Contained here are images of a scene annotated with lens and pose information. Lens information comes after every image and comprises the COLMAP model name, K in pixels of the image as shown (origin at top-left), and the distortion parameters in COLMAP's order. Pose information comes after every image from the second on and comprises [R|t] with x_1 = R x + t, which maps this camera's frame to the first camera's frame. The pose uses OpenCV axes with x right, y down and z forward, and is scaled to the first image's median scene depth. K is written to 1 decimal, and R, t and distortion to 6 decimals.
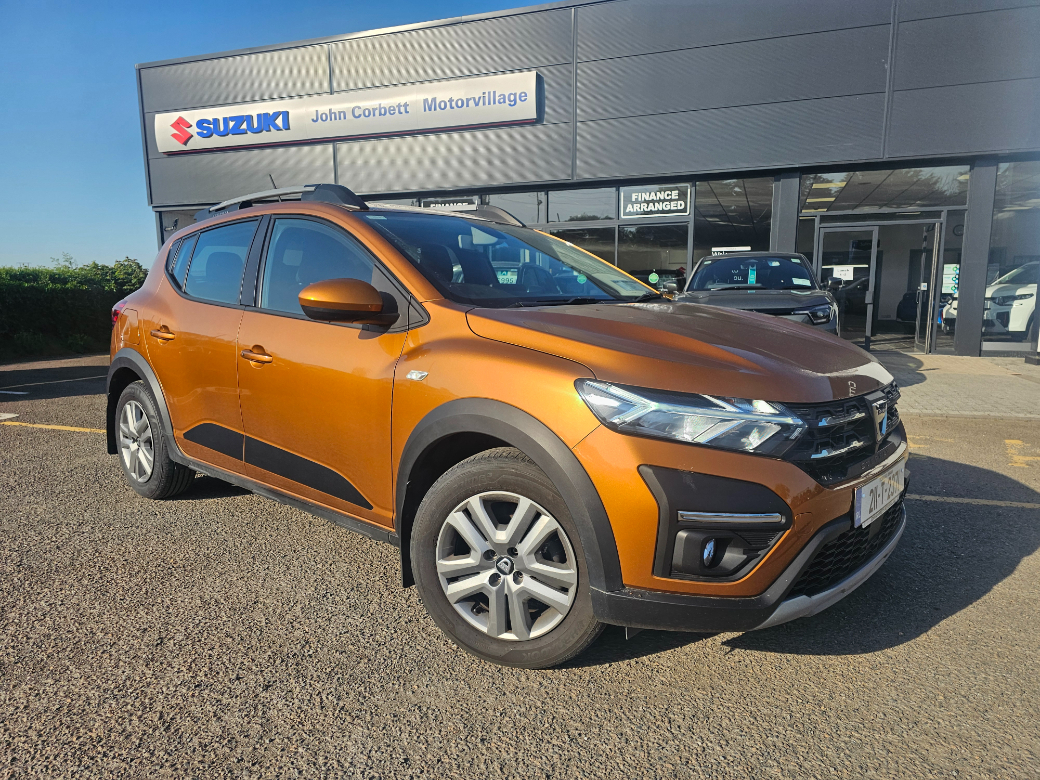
lens RADIAL K [[696.4, 0, 523.8], [0, 696.4, 414.5], [0, 0, 1]] dist [0.046998, -0.038256]
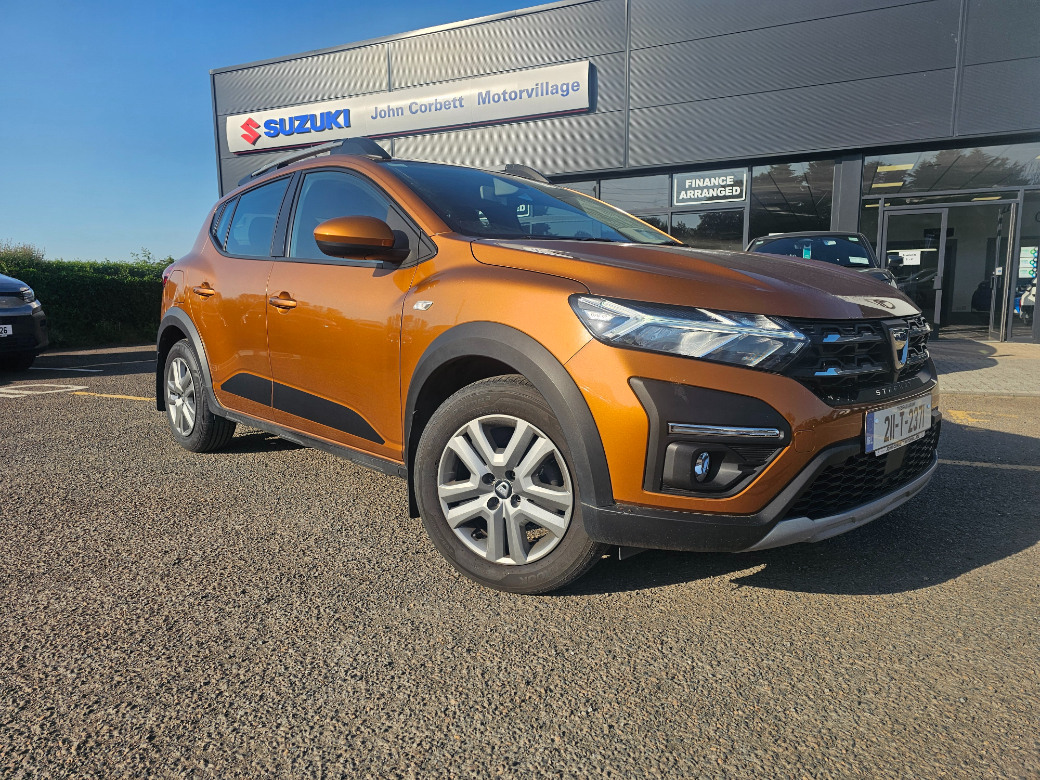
lens RADIAL K [[693.2, 0, 516.5], [0, 693.2, 398.0], [0, 0, 1]] dist [0.058361, -0.054561]
pose [[0.995845, 0.007711, -0.090739, 0.047357], [-0.009273, 0.999816, -0.016802, 0.059294], [0.090593, 0.017574, 0.995733, 0.005354]]
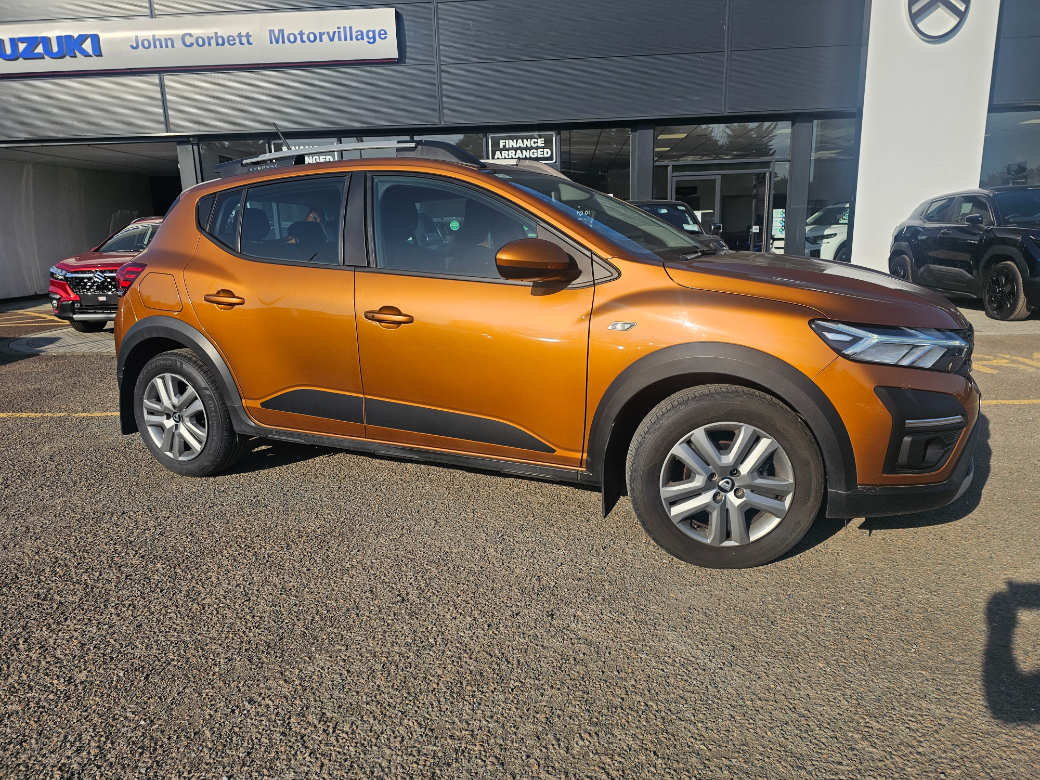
lens RADIAL K [[682.2, 0, 560.5], [0, 682.2, 405.4], [0, 0, 1]] dist [0.042876, -0.023106]
pose [[0.959429, -0.086986, 0.268197, -0.342592], [0.069082, 0.994750, 0.075503, -0.012223], [-0.273357, -0.053912, 0.960401, -0.009689]]
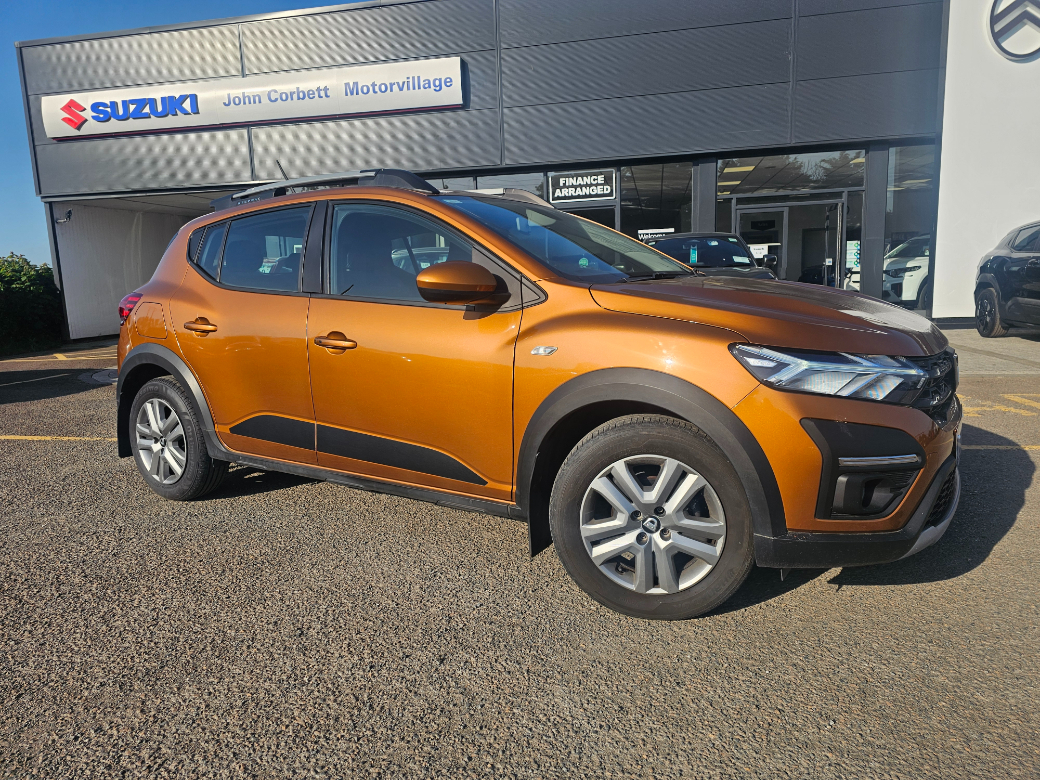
lens RADIAL K [[694.1, 0, 542.8], [0, 694.1, 396.3], [0, 0, 1]] dist [0.050291, -0.037577]
pose [[0.988007, -0.054410, 0.144503, -0.193500], [0.055046, 0.998484, -0.000409, 0.007485], [-0.144262, 0.008358, 0.989504, -0.015186]]
